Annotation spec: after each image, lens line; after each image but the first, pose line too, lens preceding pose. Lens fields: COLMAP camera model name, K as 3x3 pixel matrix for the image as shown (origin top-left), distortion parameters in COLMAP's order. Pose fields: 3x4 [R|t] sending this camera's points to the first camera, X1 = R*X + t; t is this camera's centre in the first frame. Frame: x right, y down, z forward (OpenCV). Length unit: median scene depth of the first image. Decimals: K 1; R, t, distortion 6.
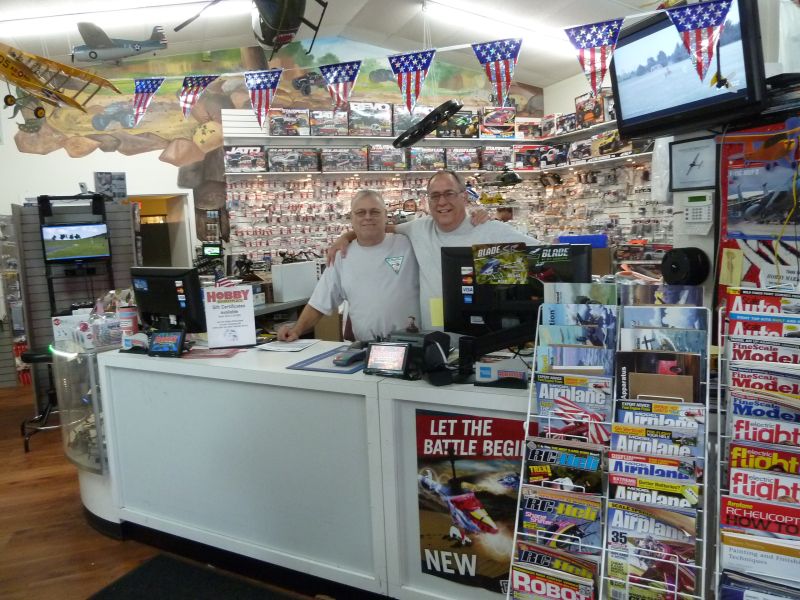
lens RADIAL K [[597.1, 0, 399.6], [0, 597.1, 297.7], [0, 0, 1]] dist [-0.037709, 0.006910]
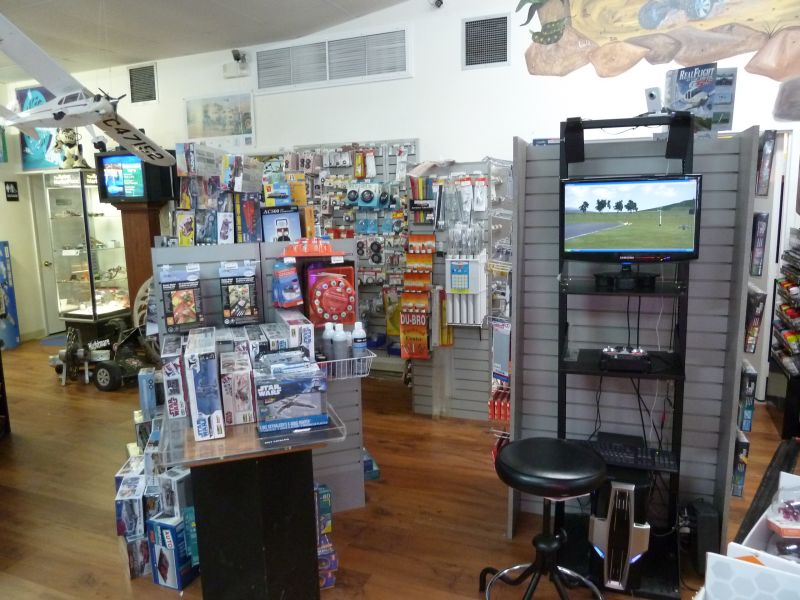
lens RADIAL K [[597.1, 0, 399.6], [0, 597.1, 297.7], [0, 0, 1]] dist [-0.037709, 0.006910]
pose [[0.727704, 0.134190, -0.672636, -0.231230], [-0.094391, 0.990937, 0.095573, -0.038608], [0.679365, -0.006058, 0.733775, 0.348045]]
